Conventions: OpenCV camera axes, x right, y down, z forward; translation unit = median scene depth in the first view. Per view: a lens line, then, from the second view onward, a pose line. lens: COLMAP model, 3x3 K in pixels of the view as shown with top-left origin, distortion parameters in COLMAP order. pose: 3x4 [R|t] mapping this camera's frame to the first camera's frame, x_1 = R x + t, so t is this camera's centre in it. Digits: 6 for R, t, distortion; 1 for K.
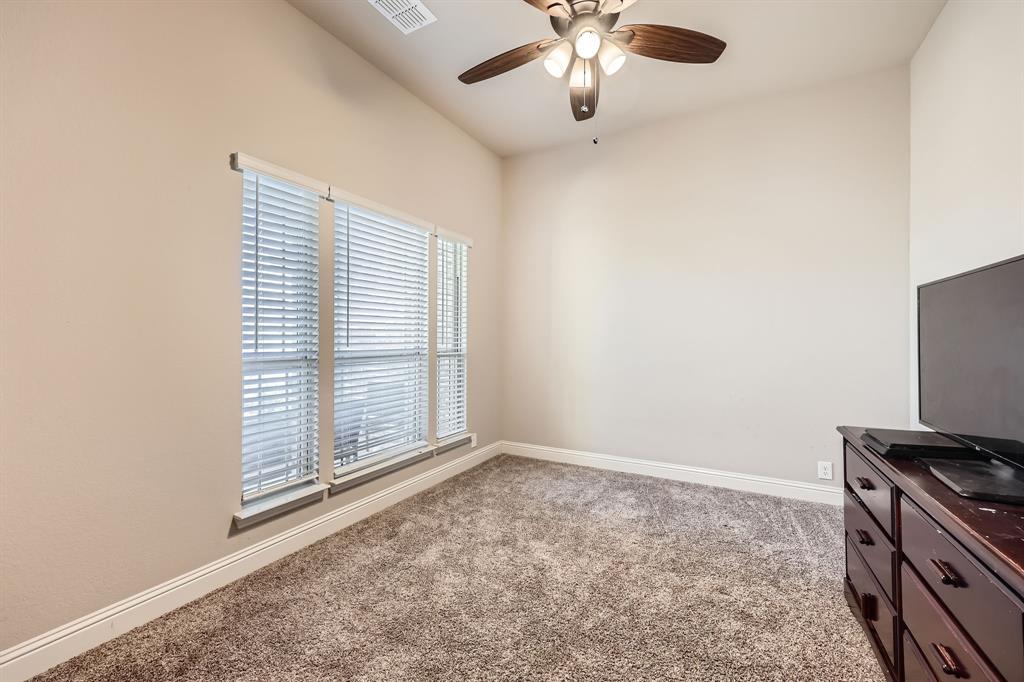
lens RADIAL K [[415.4, 0, 513.5], [0, 415.4, 338.6], [0, 0, 1]] dist [-0.003690, 0.001159]
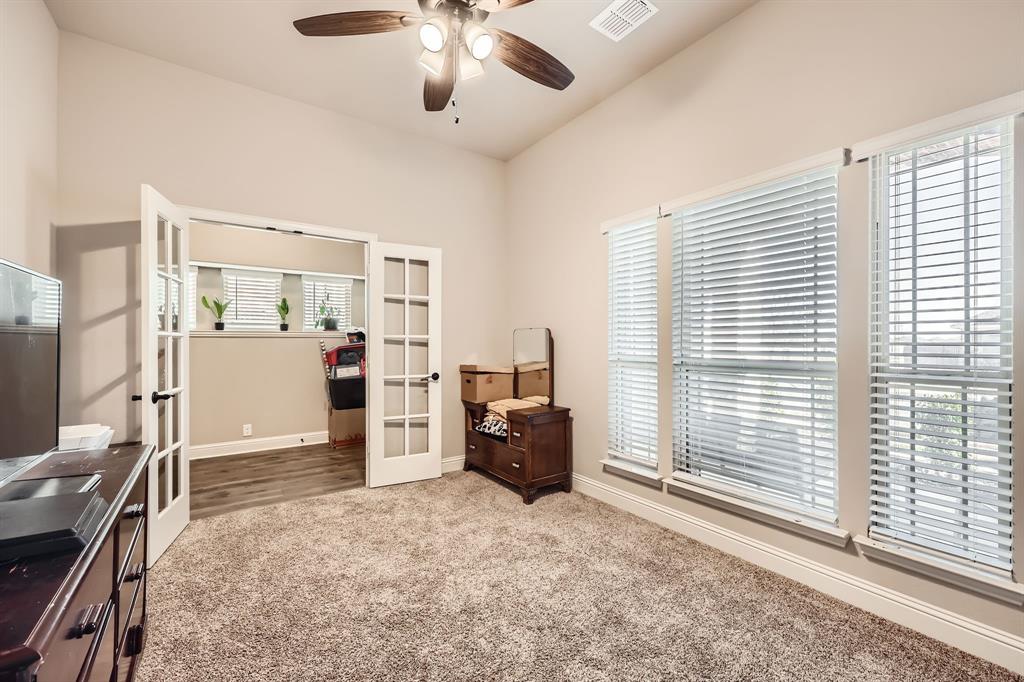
lens RADIAL K [[415.4, 0, 513.7], [0, 415.4, 341.6], [0, 0, 1]] dist [-0.003690, 0.001159]
pose [[-0.443619, -0.008932, -0.896171, 0.592639], [-0.005943, 0.999958, -0.007025, 0.001639], [0.896196, 0.002210, -0.443654, 0.949518]]
